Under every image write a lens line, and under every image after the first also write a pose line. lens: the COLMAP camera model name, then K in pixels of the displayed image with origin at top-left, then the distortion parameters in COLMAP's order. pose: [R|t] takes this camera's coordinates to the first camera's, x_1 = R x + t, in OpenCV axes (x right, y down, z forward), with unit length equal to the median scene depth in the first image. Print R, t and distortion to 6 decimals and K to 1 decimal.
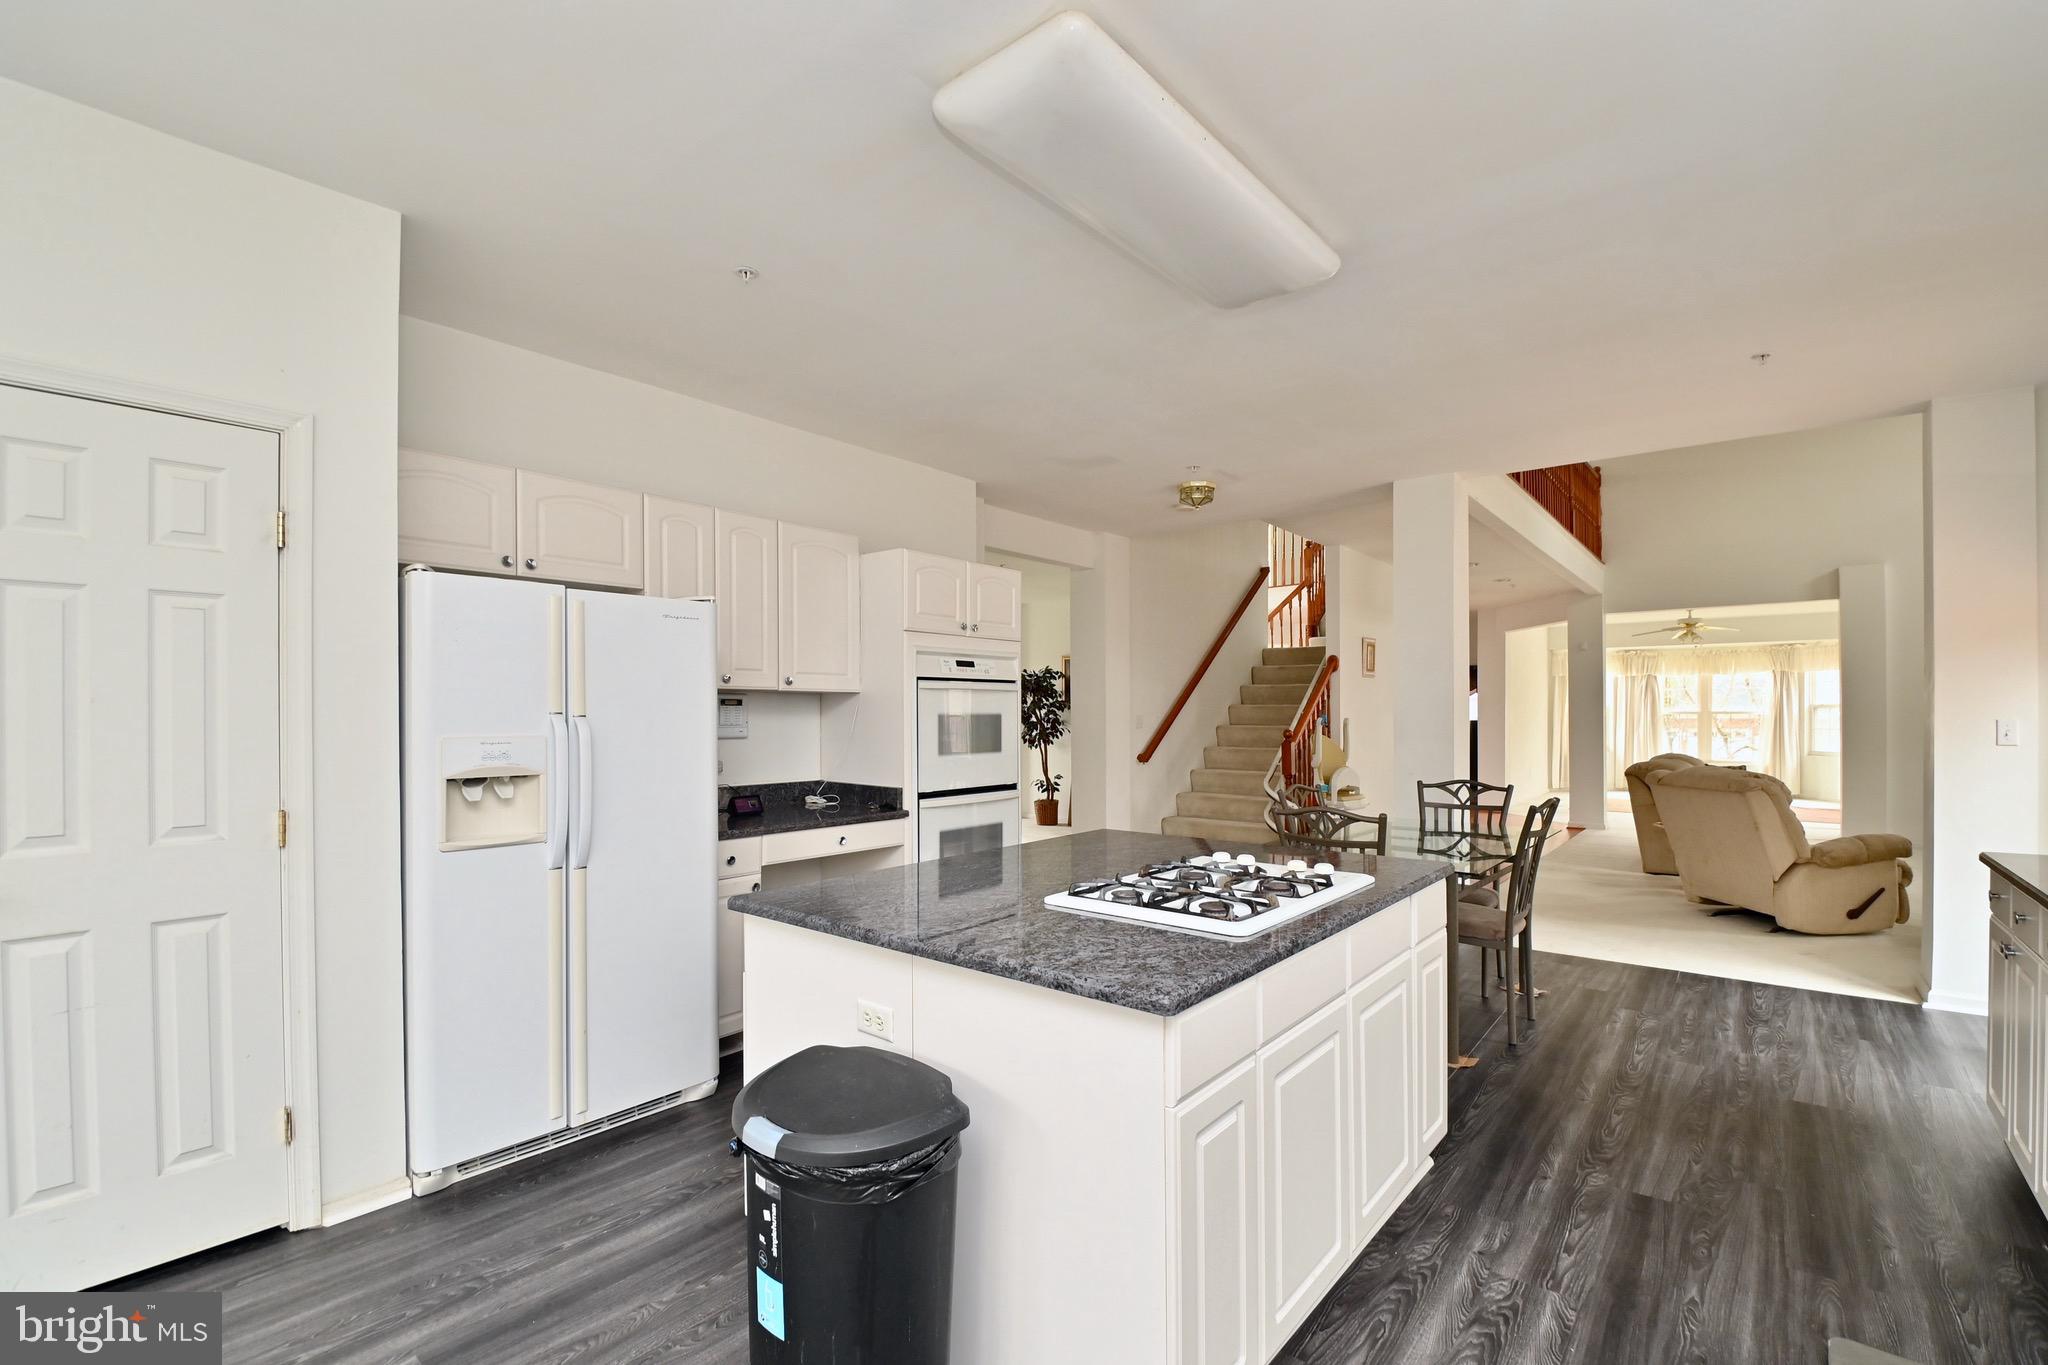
lens RADIAL K [[897.4, 0, 1029.9], [0, 897.4, 716.4], [0, 0, 1]] dist [0.015166, -0.022075]
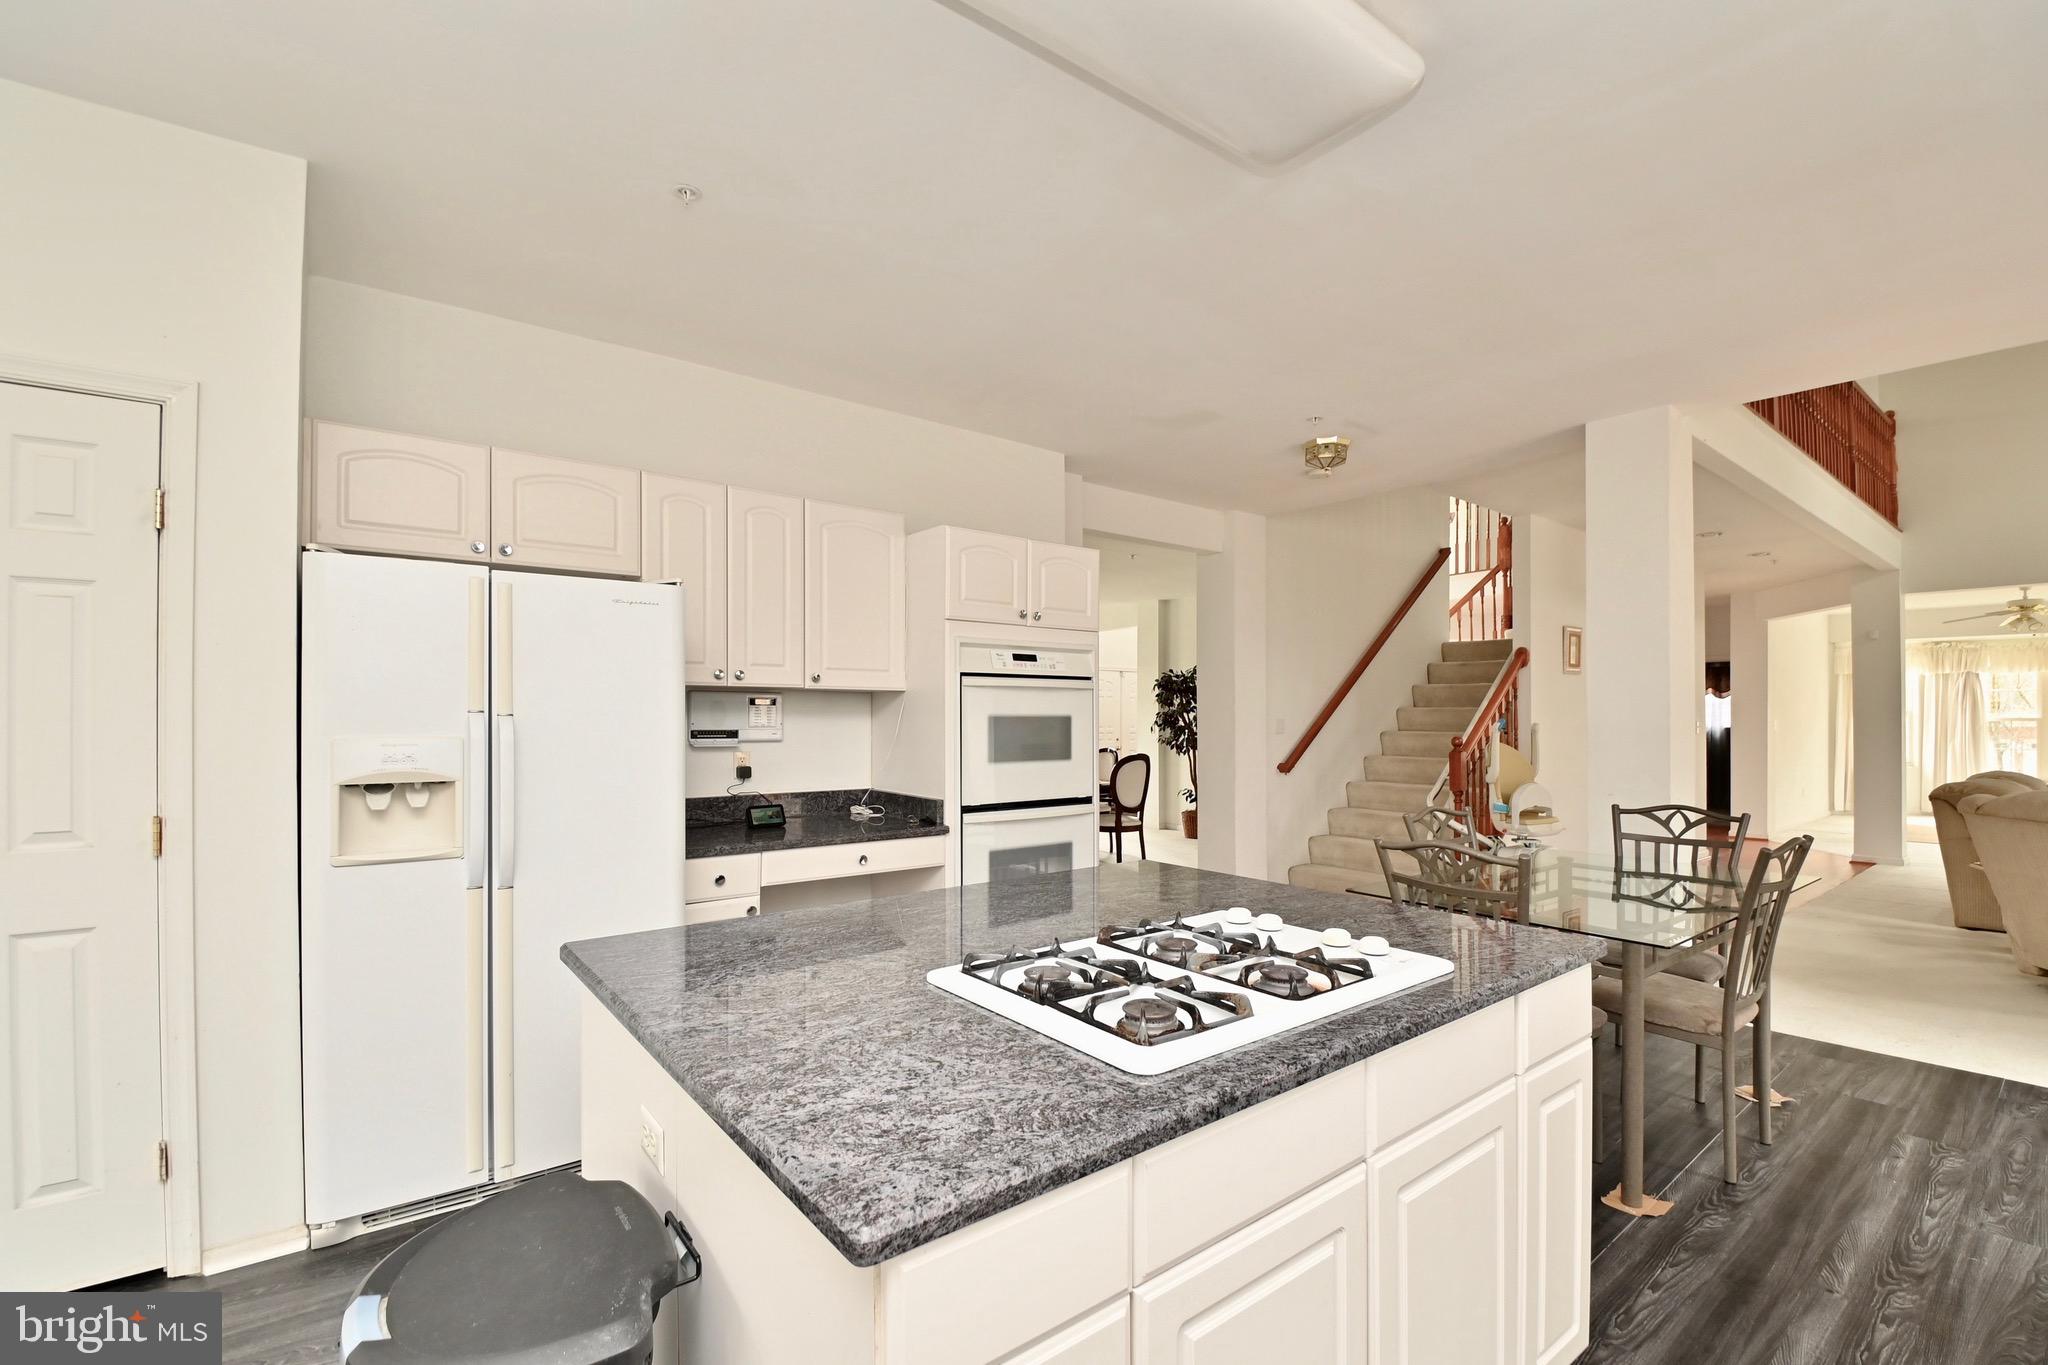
lens RADIAL K [[905.7, 0, 1023.3], [0, 905.7, 715.3], [0, 0, 1]] dist [0.003311, -0.013226]
pose [[0.977579, 0.003465, -0.210539, 0.111307], [-0.004640, 0.999976, -0.005088, 0.001423], [0.210516, 0.005951, 0.977572, 0.149239]]
